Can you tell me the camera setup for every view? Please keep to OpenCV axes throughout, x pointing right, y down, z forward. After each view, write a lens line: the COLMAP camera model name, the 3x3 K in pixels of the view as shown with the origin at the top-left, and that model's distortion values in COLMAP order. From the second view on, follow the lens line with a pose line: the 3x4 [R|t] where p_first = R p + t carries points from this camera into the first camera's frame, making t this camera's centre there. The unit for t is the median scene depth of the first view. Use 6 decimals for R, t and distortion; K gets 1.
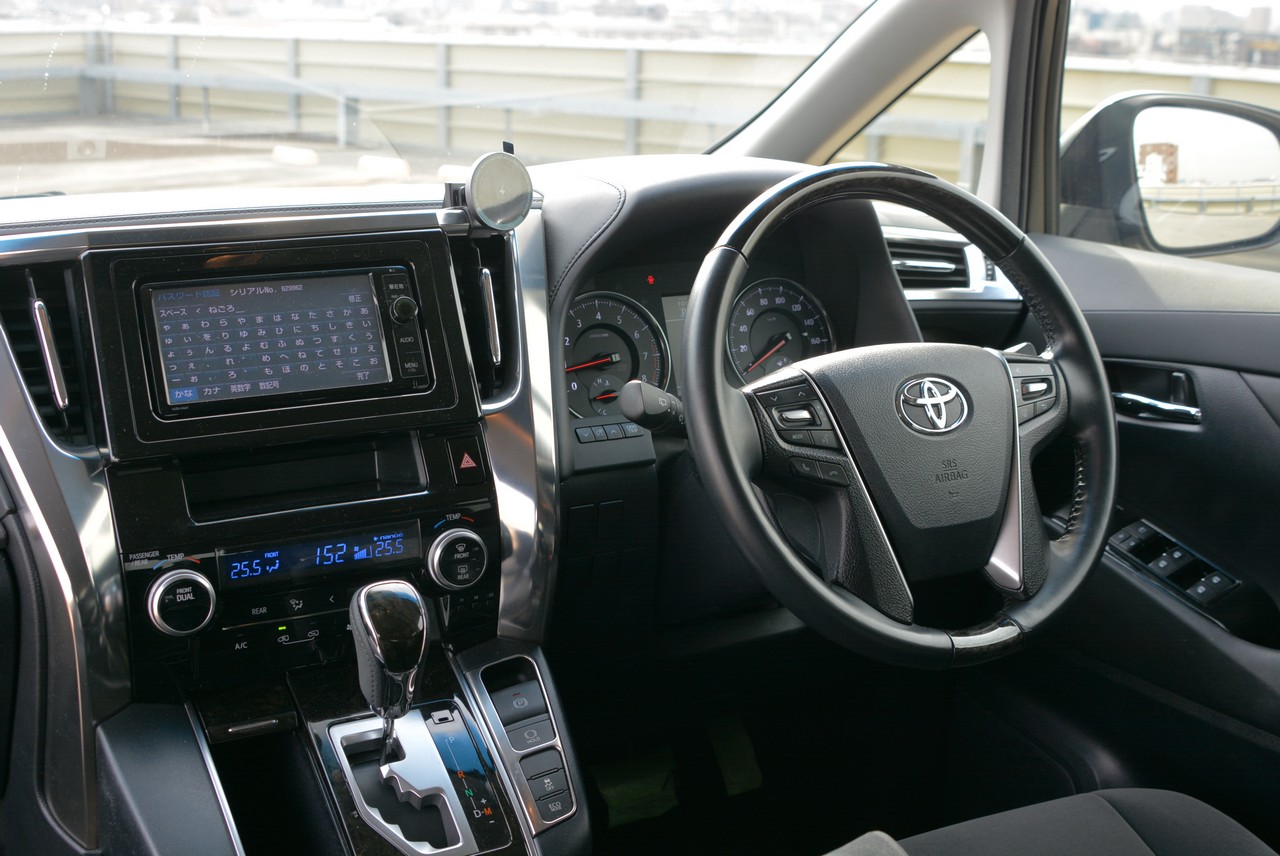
lens RADIAL K [[1533.5, 0, 640.0], [0, 1533.5, 428.0], [0, 0, 1]] dist [-0.145018, 0.045355]
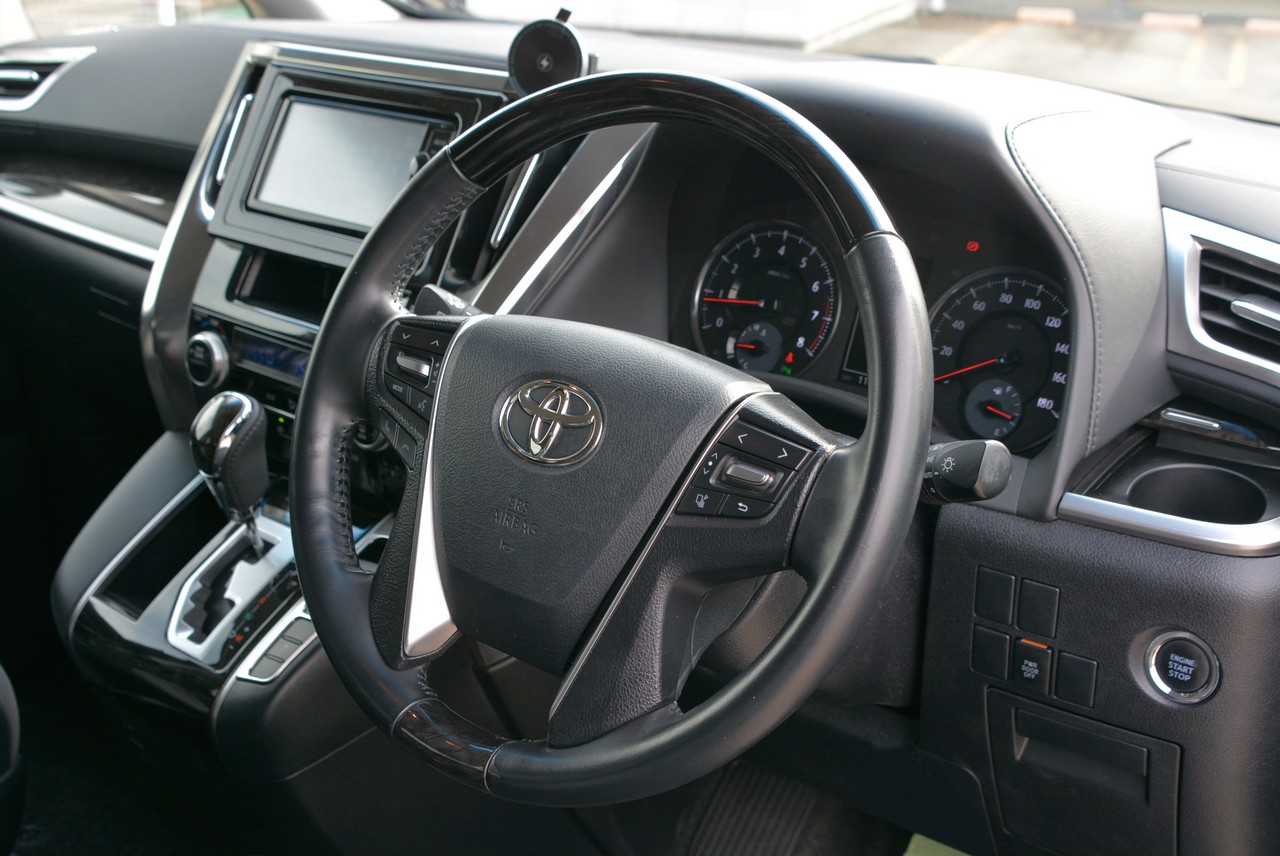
lens RADIAL K [[1533.5, 0, 640.0], [0, 1533.5, 428.0], [0, 0, 1]] dist [-0.145018, 0.045355]
pose [[0.369037, 0.315590, -0.874194, 0.824816], [-0.260543, 0.937999, 0.228637, -0.183472], [0.892149, 0.143389, 0.428381, 0.745783]]
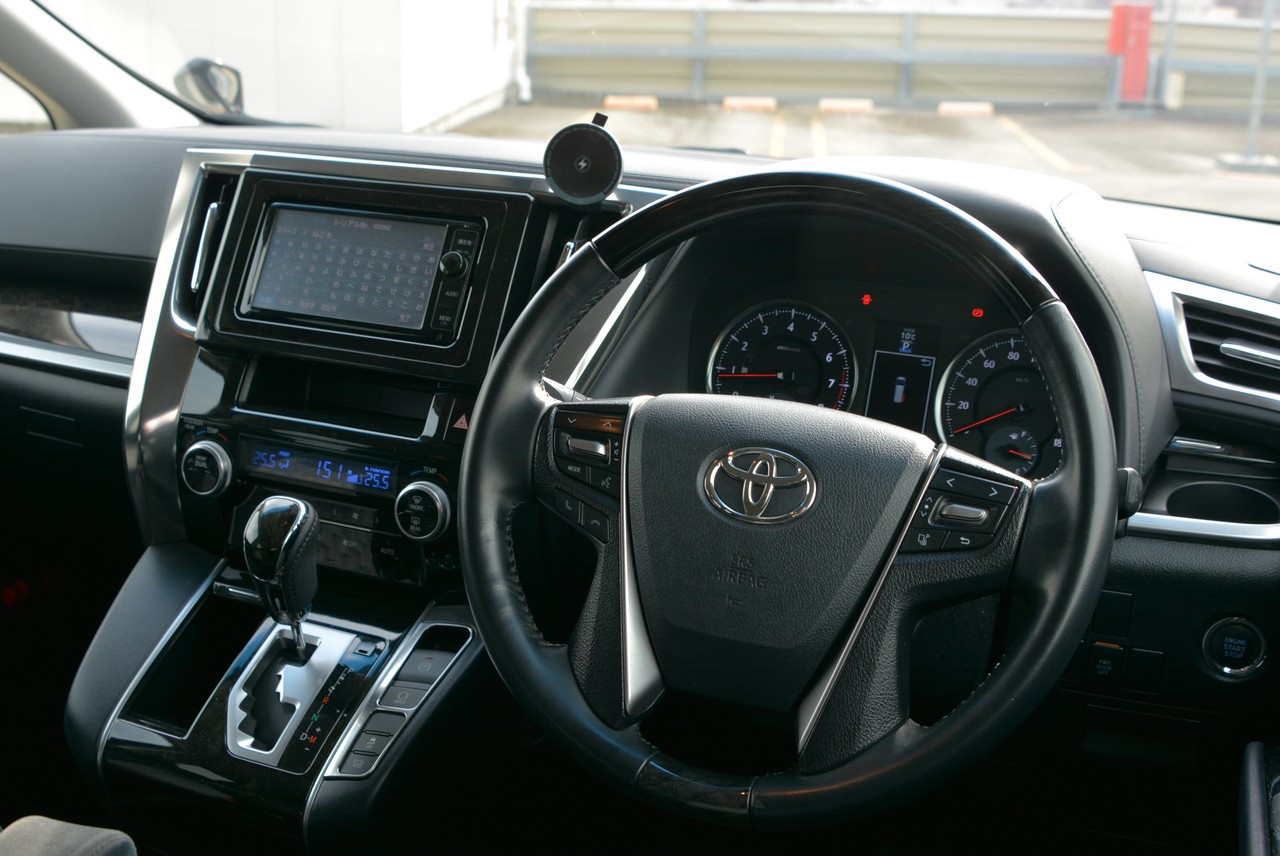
lens RADIAL K [[1533.5, 0, 640.0], [0, 1533.5, 428.0], [0, 0, 1]] dist [-0.145018, 0.045355]
pose [[0.607176, 0.228487, -0.761006, 0.744702], [-0.229687, 0.967345, 0.107181, -0.112484], [0.760645, 0.109716, 0.639829, 0.461291]]
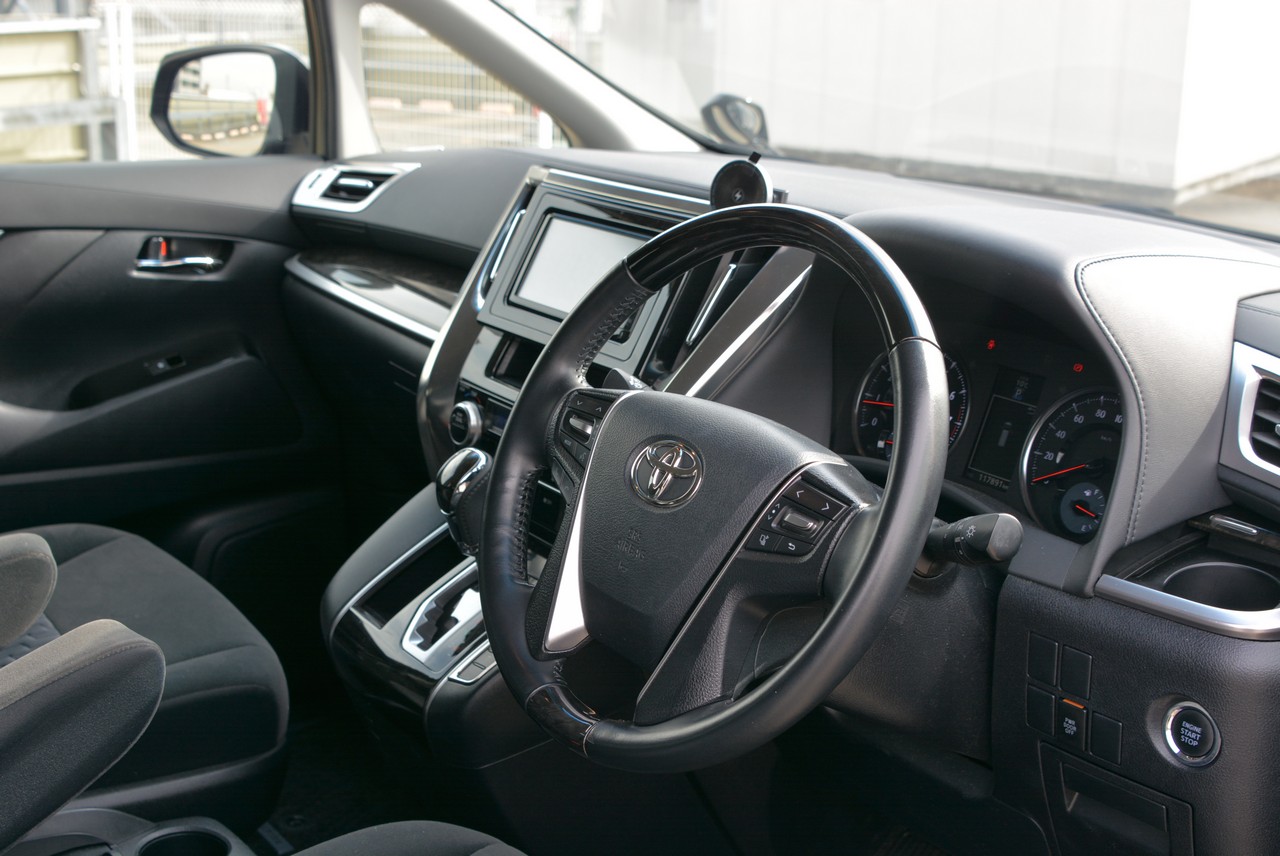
lens RADIAL K [[1533.5, 0, 640.0], [0, 1533.5, 428.0], [0, 0, 1]] dist [-0.145018, 0.045355]
pose [[0.129857, 0.260241, -0.956772, 1.043499], [-0.289979, 0.932722, 0.214342, -0.226943], [0.948182, 0.249609, 0.196584, 0.812303]]
